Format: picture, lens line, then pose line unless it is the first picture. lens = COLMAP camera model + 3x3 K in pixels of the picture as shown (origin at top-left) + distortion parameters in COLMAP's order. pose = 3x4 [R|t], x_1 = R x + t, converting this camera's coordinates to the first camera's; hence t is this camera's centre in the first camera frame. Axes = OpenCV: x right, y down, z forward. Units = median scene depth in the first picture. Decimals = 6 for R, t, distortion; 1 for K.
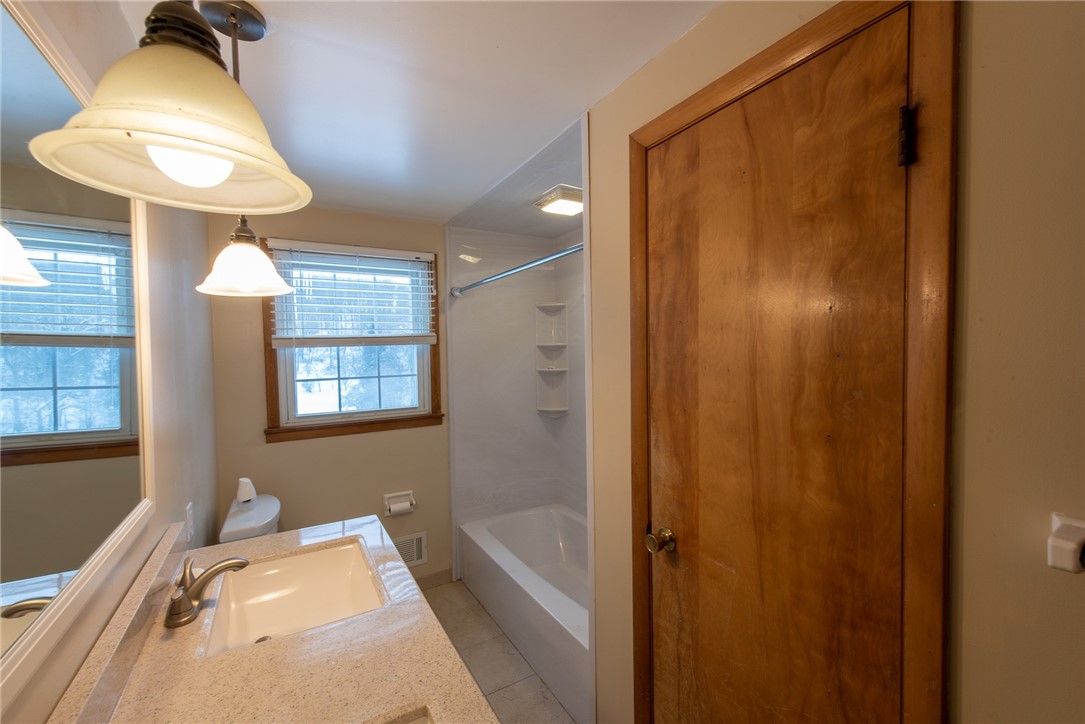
lens RADIAL K [[444.7, 0, 541.6], [0, 444.7, 364.9], [0, 0, 1]] dist [0.020119, -0.000057]
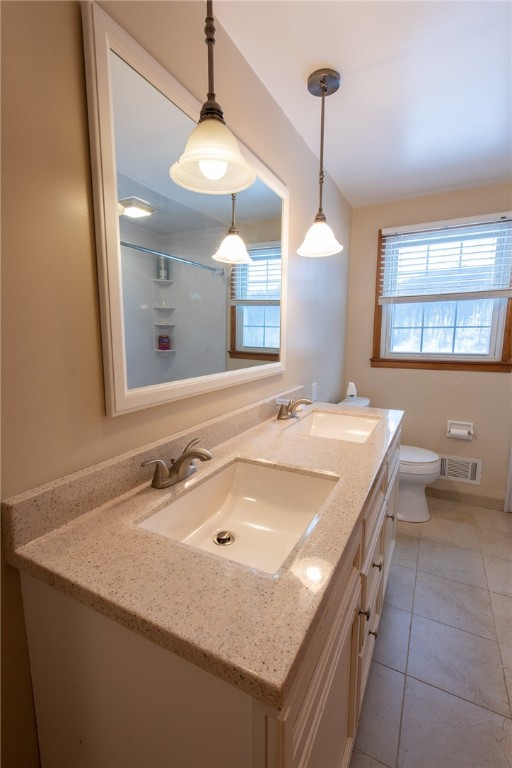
lens RADIAL K [[346.7, 0, 259.8], [0, 346.7, 380.7], [0, 0, 1]] dist [0.010879, -0.000846]
pose [[0.535893, 0.132135, -0.833882, 0.176787], [-0.038887, 0.990492, 0.131960, 0.070858], [0.843390, -0.038289, 0.535936, 0.021486]]
